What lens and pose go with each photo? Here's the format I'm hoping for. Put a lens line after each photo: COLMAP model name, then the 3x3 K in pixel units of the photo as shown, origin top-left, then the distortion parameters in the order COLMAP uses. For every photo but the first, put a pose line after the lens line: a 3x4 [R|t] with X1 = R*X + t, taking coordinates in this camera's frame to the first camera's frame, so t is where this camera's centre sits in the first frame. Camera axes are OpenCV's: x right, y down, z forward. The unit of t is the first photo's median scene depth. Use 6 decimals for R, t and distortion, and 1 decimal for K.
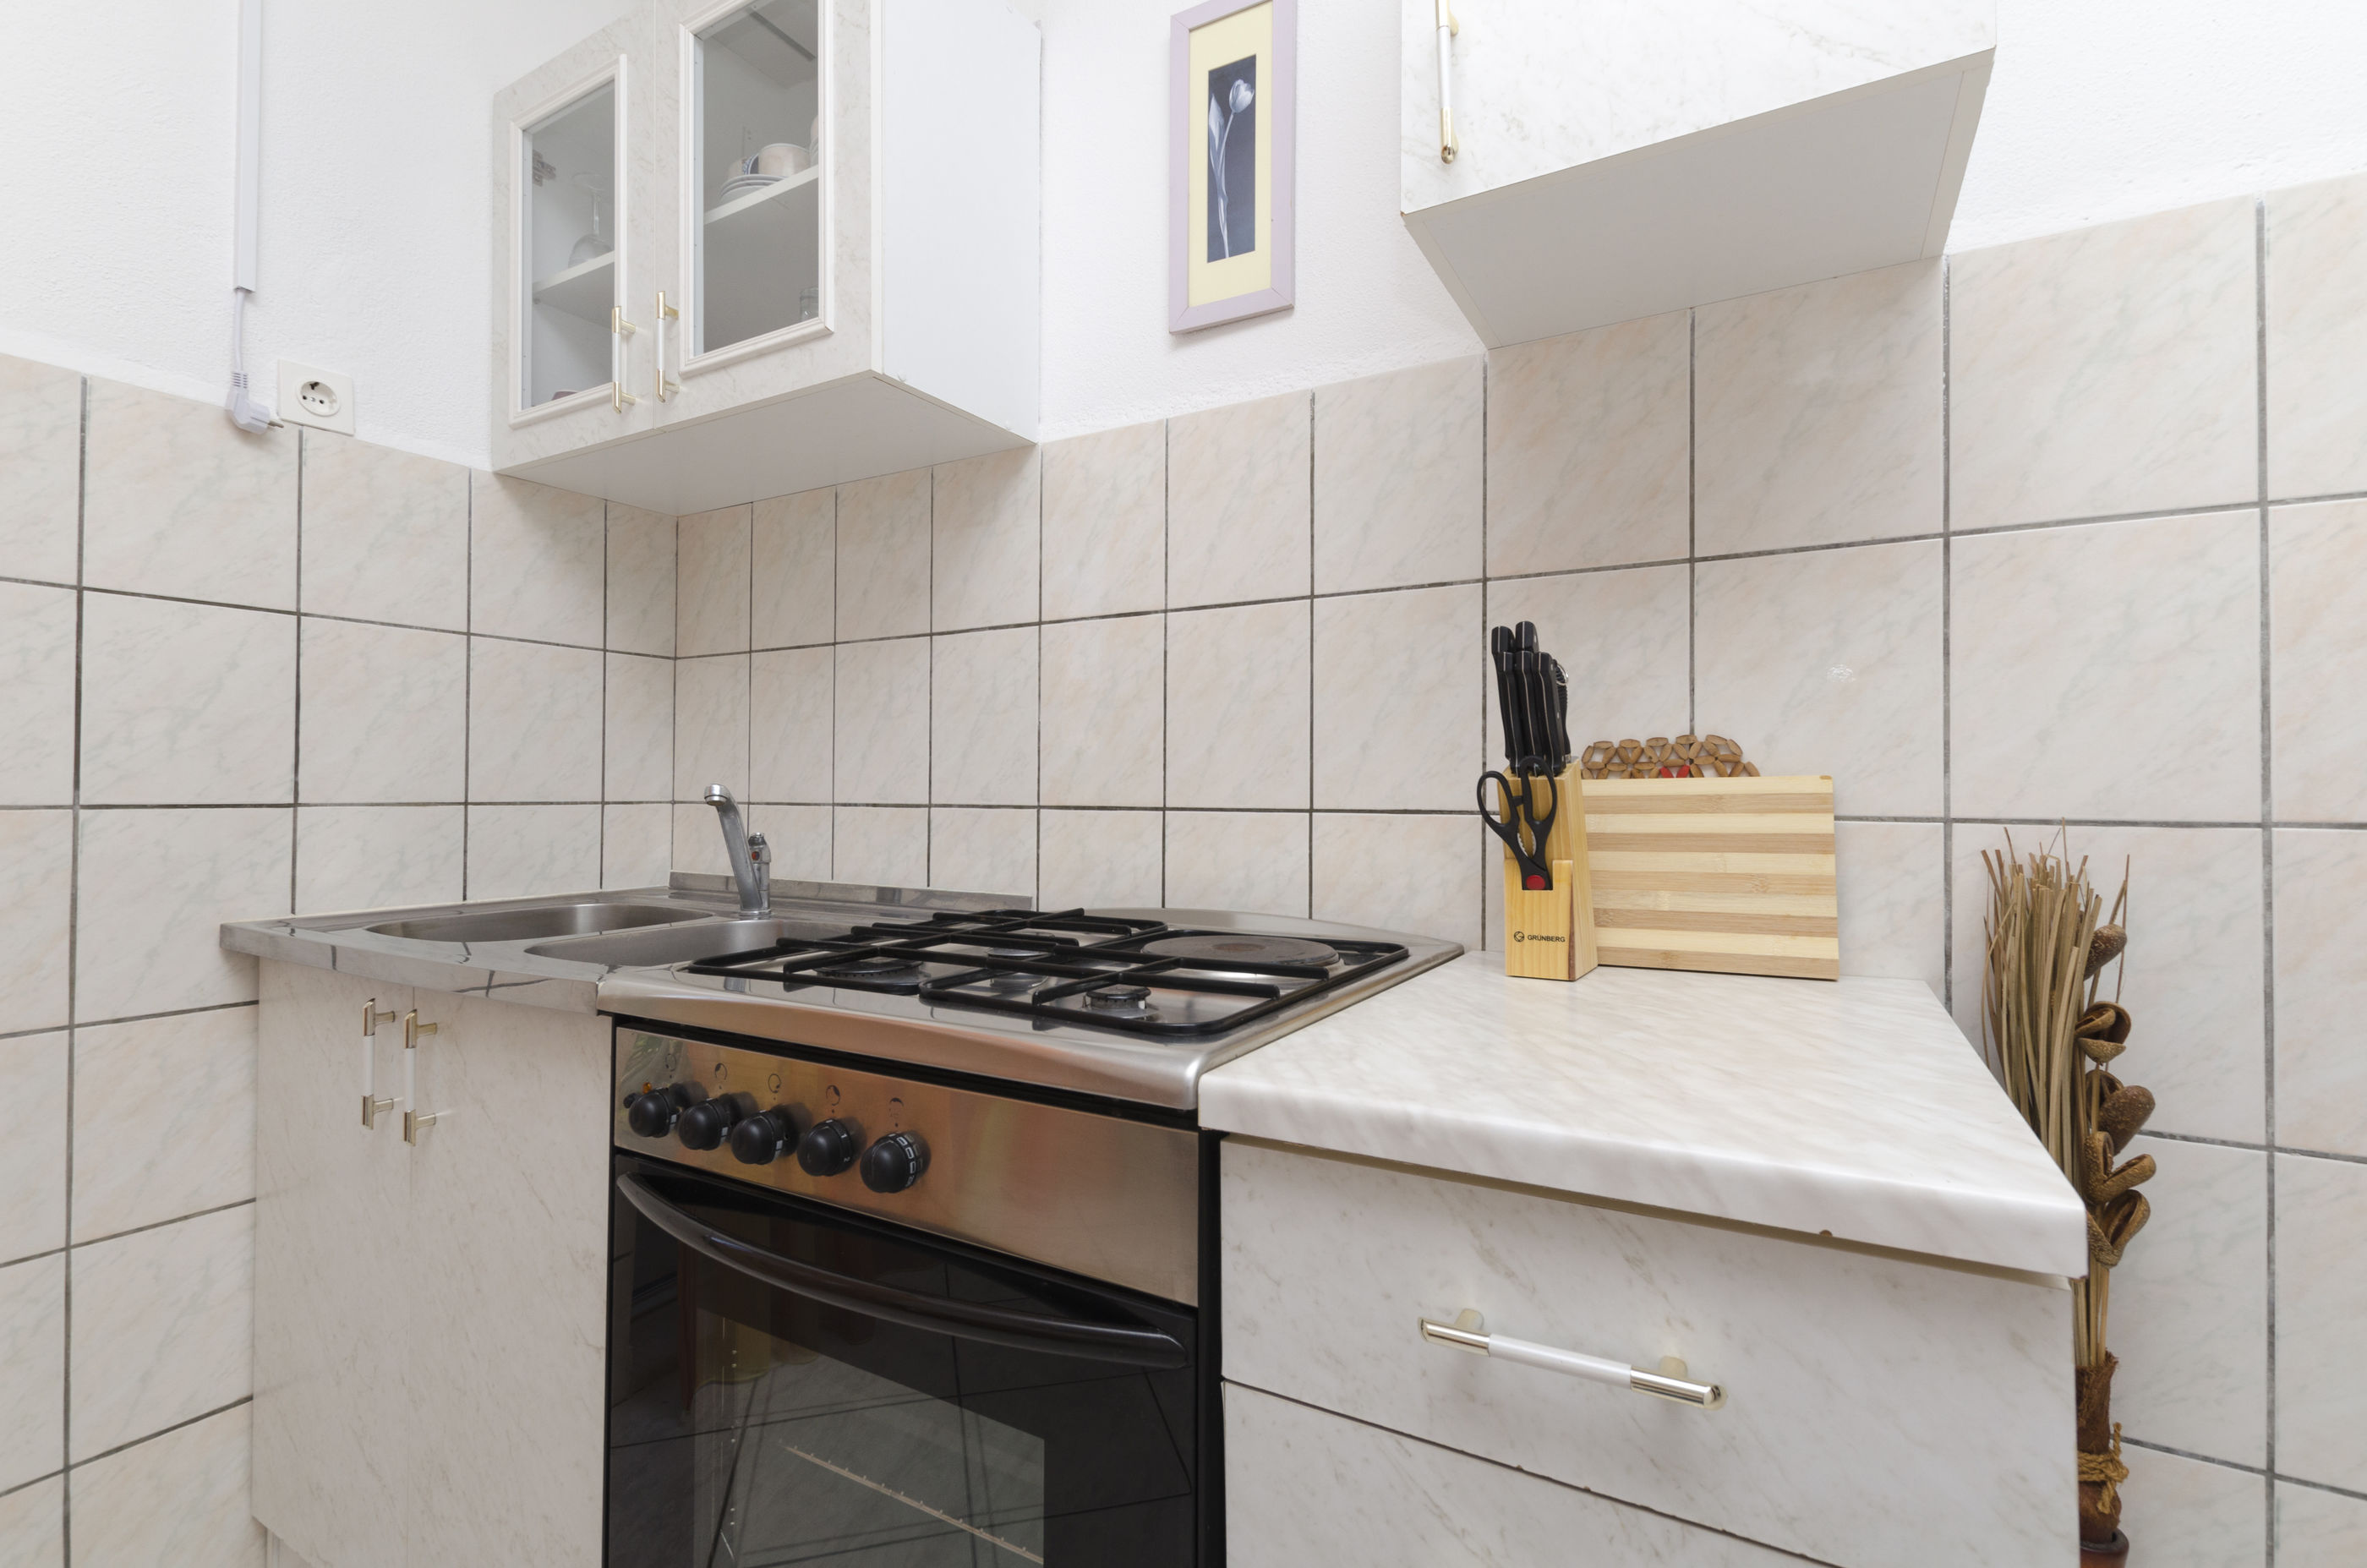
lens RADIAL K [[1029.0, 0, 1180.8], [0, 1029.0, 783.2], [0, 0, 1]] dist [0.007908, -0.003663]
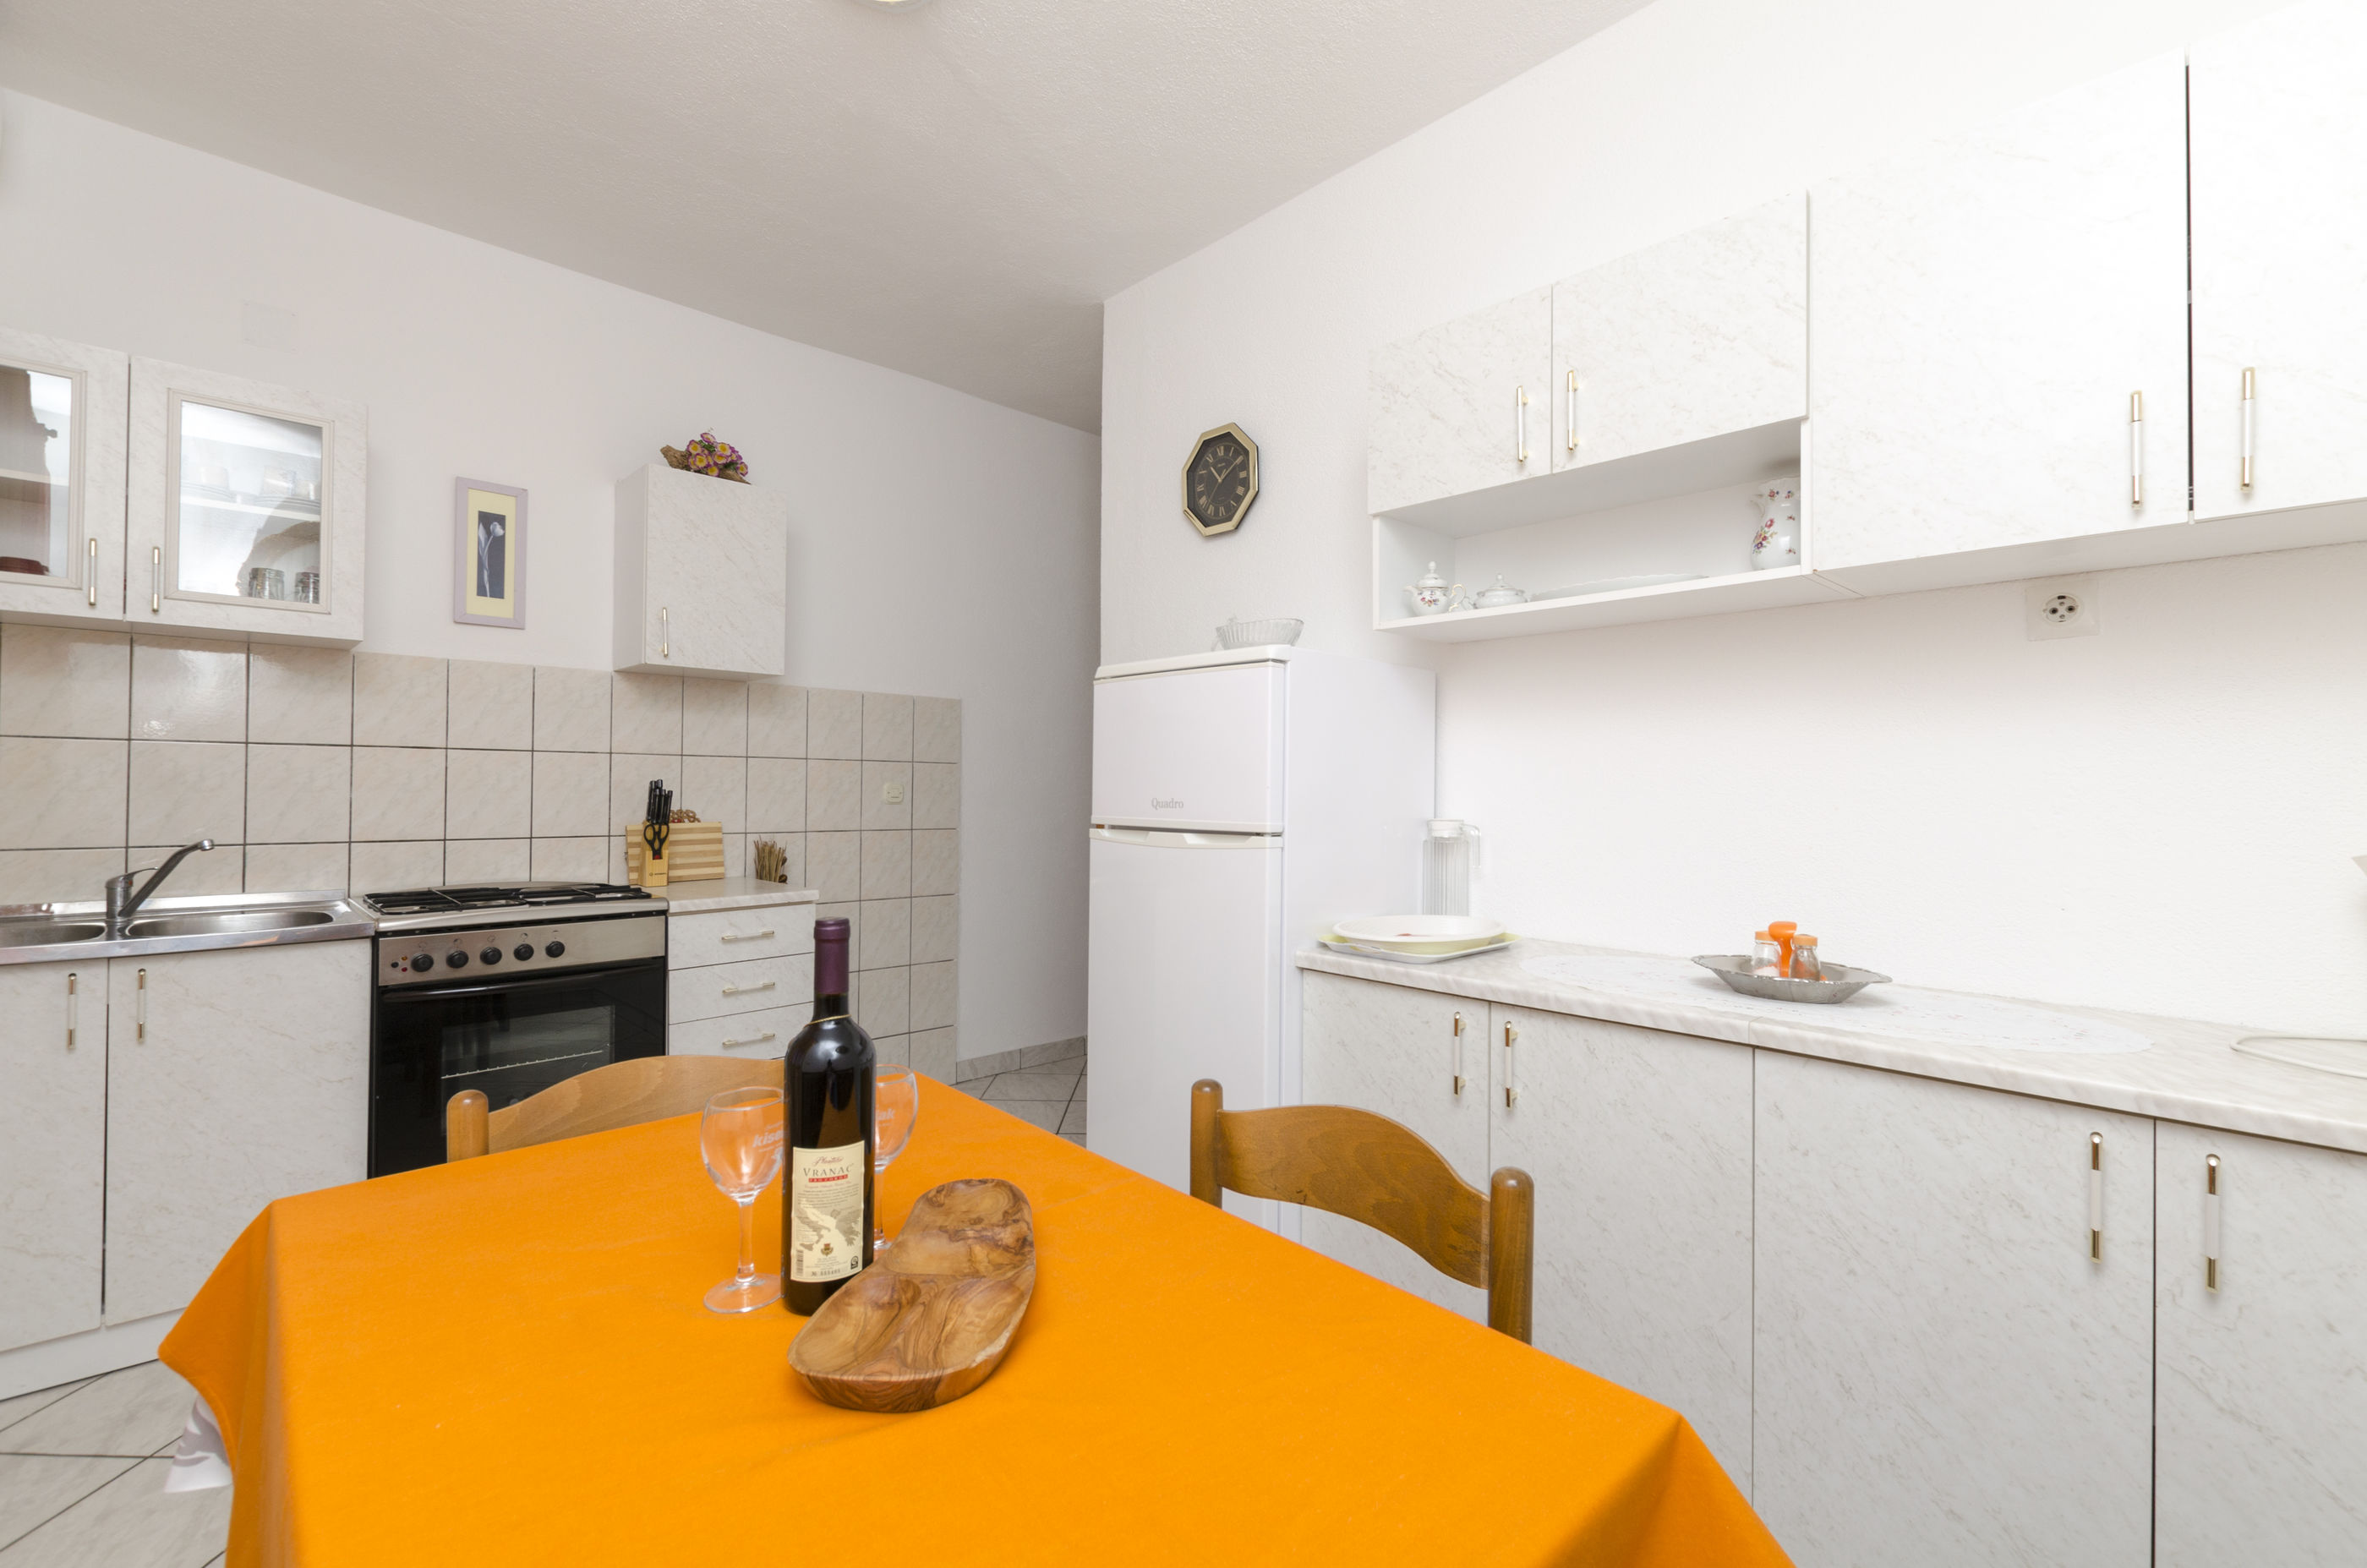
lens RADIAL K [[1029.0, 0, 1194.8], [0, 1029.0, 775.1], [0, 0, 1]] dist [0.007908, -0.003663]
pose [[0.264841, 0.012655, 0.964209, -1.765425], [-0.013398, 0.999866, -0.009443, -0.116924], [-0.964199, -0.010417, 0.264975, -1.134293]]
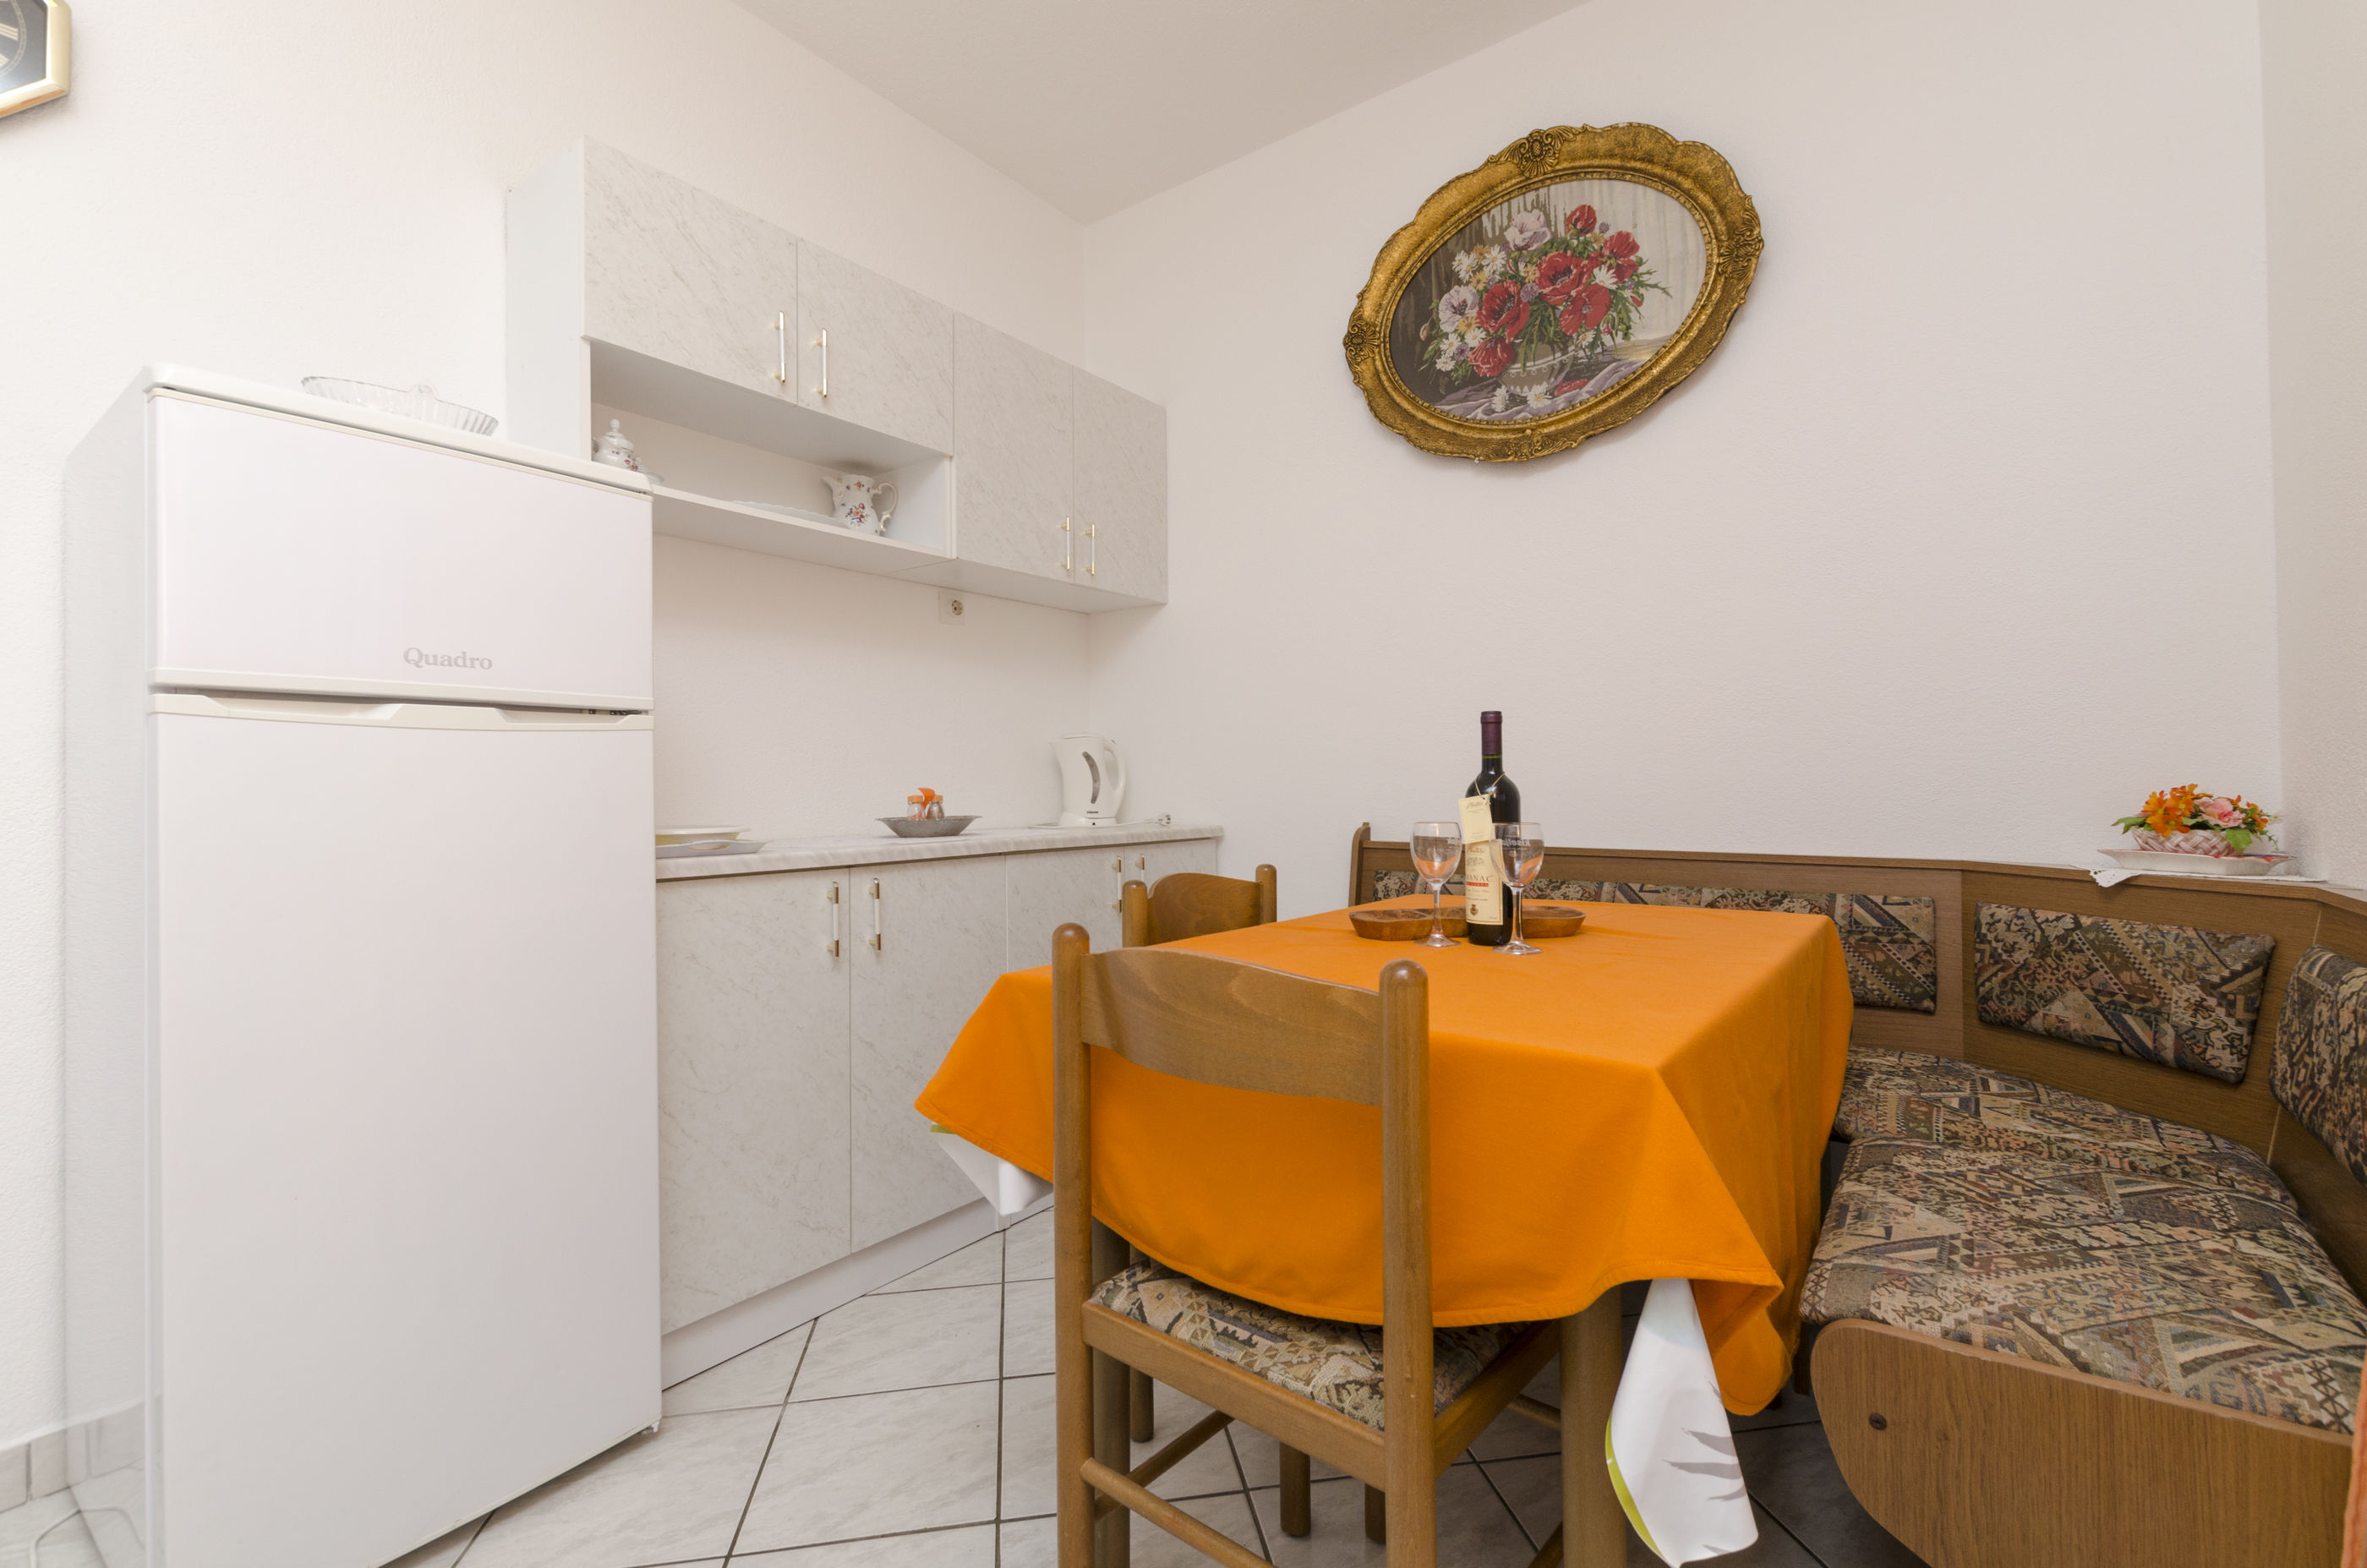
lens RADIAL K [[1029.0, 0, 1185.9], [0, 1029.0, 781.7], [0, 0, 1]] dist [0.007908, -0.003663]
pose [[-0.997046, 0.005556, 0.076605, -0.972098], [0.004589, 0.999908, -0.012798, 0.055137], [-0.076669, -0.012409, -0.996979, 0.332624]]
